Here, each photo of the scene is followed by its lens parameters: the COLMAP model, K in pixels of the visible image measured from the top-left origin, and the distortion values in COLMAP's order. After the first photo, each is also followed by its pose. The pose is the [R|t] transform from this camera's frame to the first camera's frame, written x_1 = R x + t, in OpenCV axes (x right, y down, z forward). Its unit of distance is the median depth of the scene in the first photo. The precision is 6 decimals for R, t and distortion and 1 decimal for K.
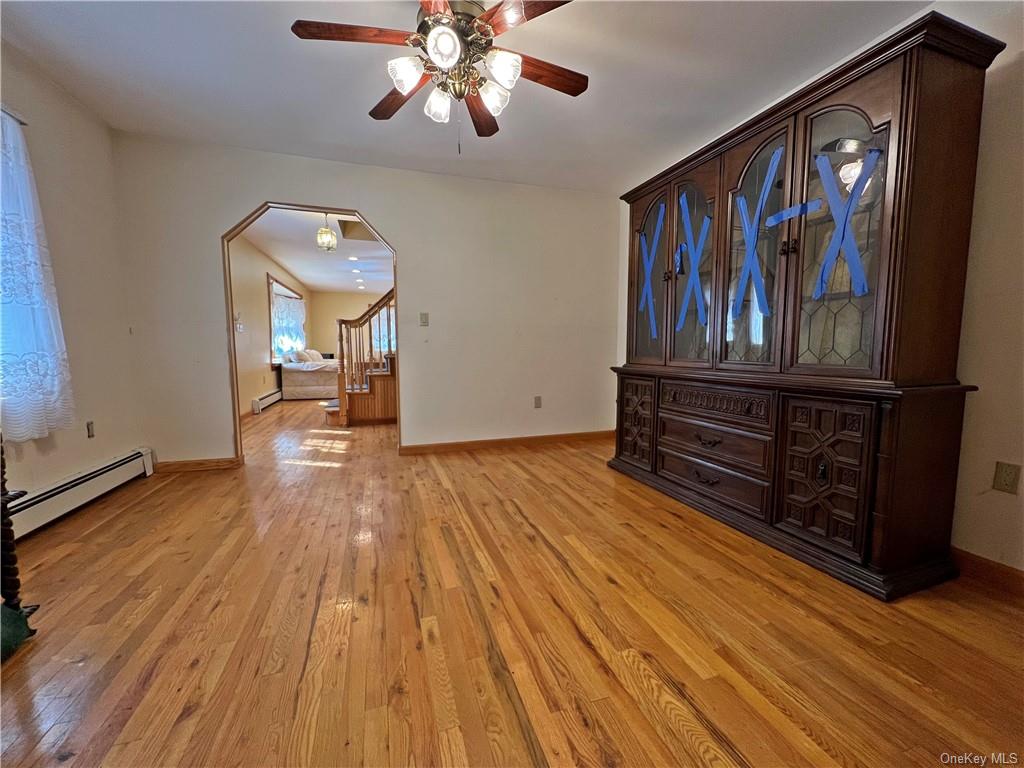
lens RADIAL K [[413.0, 0, 512.0], [0, 413.0, 384.0], [0, 0, 1]] dist [0.001803, -0.000143]
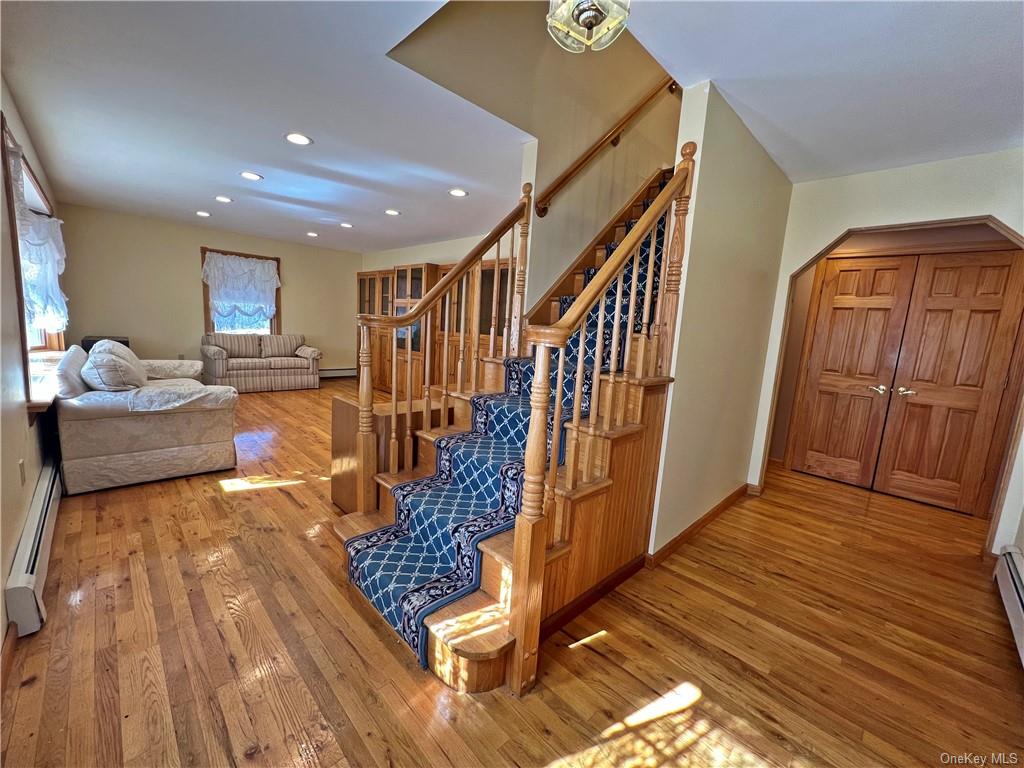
lens RADIAL K [[413.0, 0, 512.0], [0, 413.0, 384.0], [0, 0, 1]] dist [0.001803, -0.000143]
pose [[0.891170, -0.008385, 0.453592, -0.367950], [-0.021967, 0.997859, 0.061603, -0.088513], [-0.453138, -0.064863, 0.889078, 0.507078]]
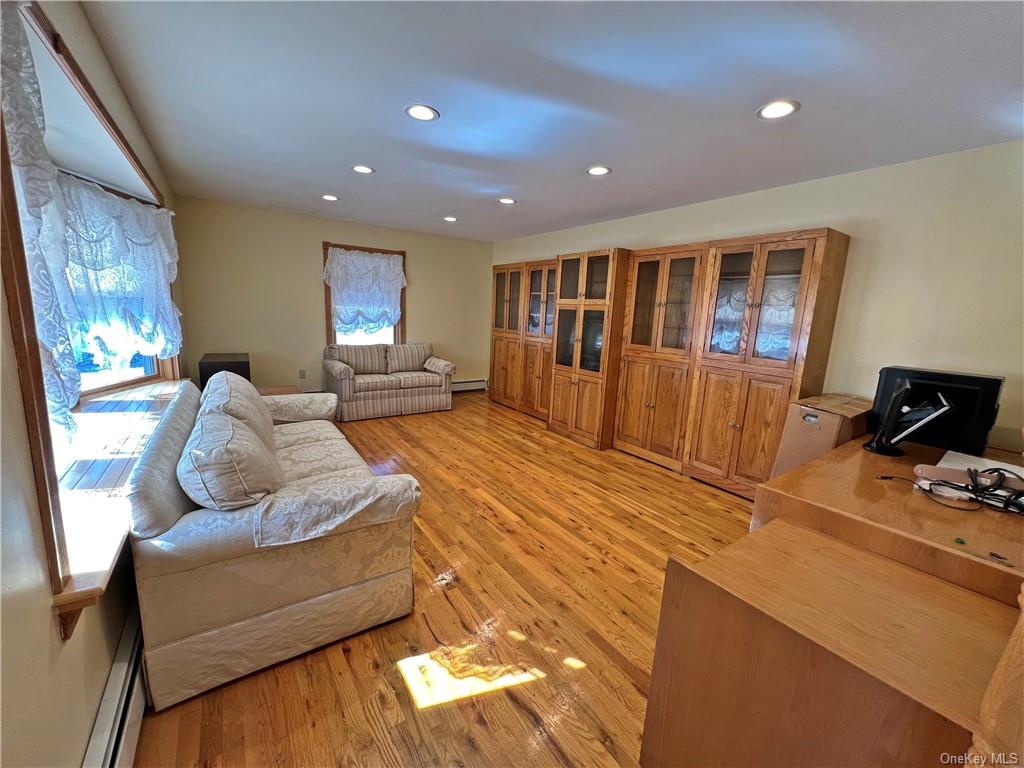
lens RADIAL K [[413.0, 0, 512.0], [0, 413.0, 384.0], [0, 0, 1]] dist [0.001803, -0.000143]
pose [[0.957632, -0.007294, 0.287902, -0.445765], [-0.019668, 0.995689, 0.090648, -0.130712], [-0.287322, -0.092470, 0.953360, 0.778856]]
